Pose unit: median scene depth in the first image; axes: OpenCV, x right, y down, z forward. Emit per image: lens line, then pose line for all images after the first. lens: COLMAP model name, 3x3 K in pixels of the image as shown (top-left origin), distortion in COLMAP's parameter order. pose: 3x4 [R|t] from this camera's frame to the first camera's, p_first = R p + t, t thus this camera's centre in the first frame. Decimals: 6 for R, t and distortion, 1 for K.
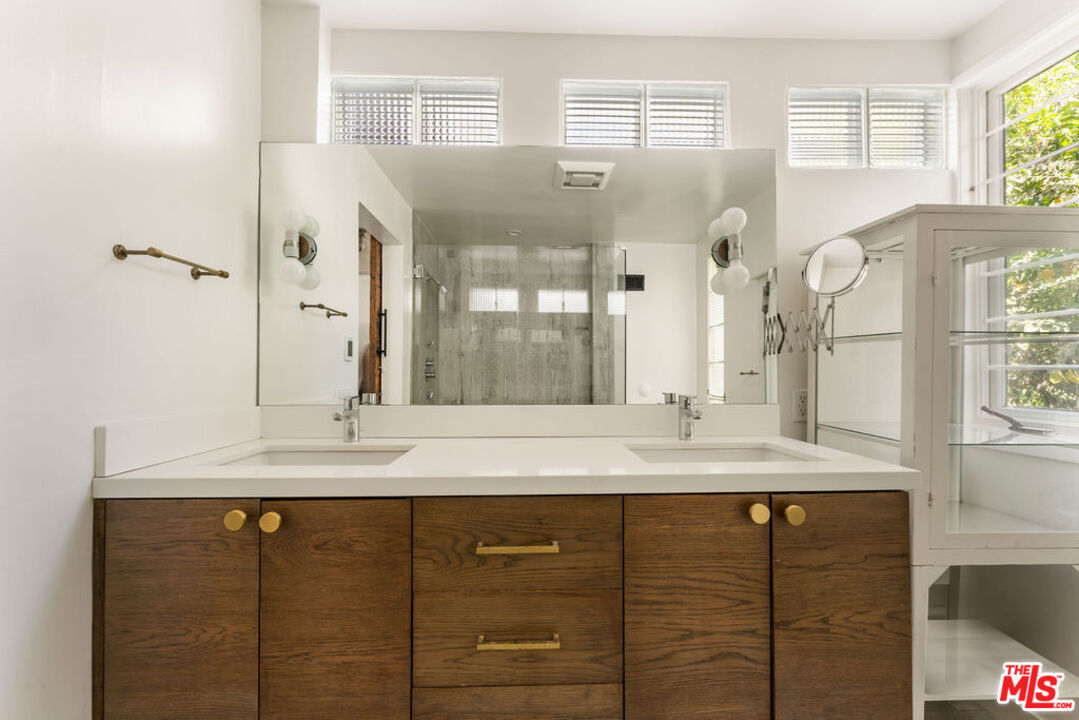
lens RADIAL K [[377.5, 0, 539.6], [0, 377.5, 378.8], [0, 0, 1]] dist [-0.000549, -0.000036]
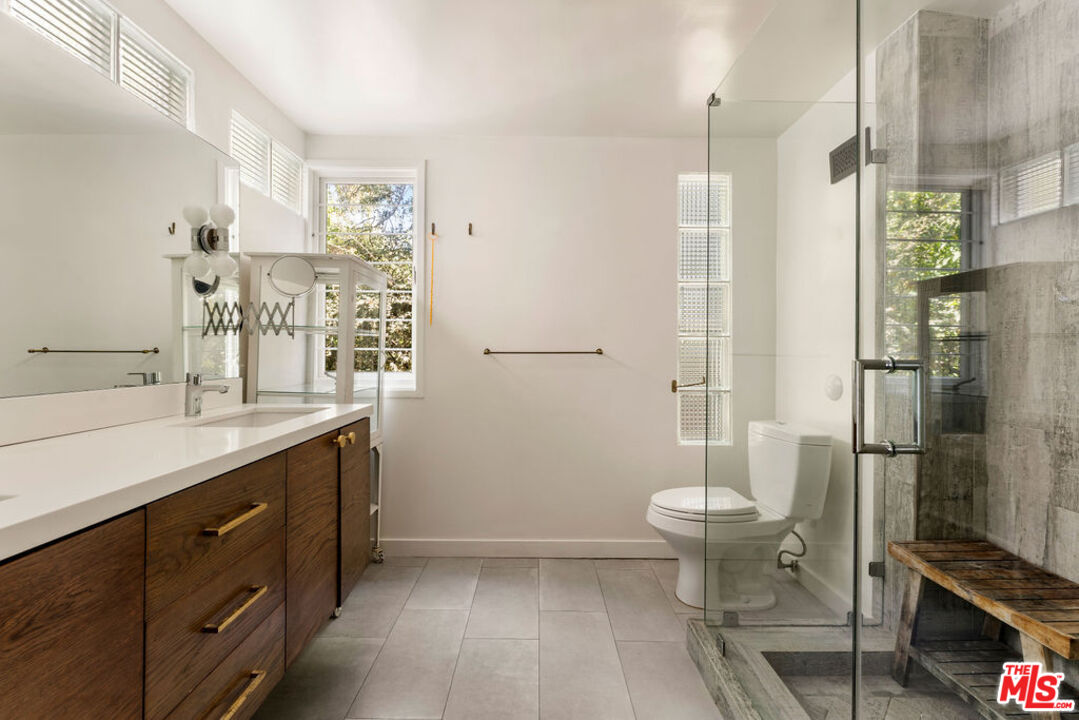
lens RADIAL K [[435.0, 0, 535.6], [0, 435.0, 371.3], [0, 0, 1]] dist [0.001038, 0.000128]
pose [[0.023292, -0.037661, 0.999019, -1.220607], [-0.008668, 0.999245, 0.037872, -0.016766], [-0.999691, -0.009542, 0.022948, 0.140533]]
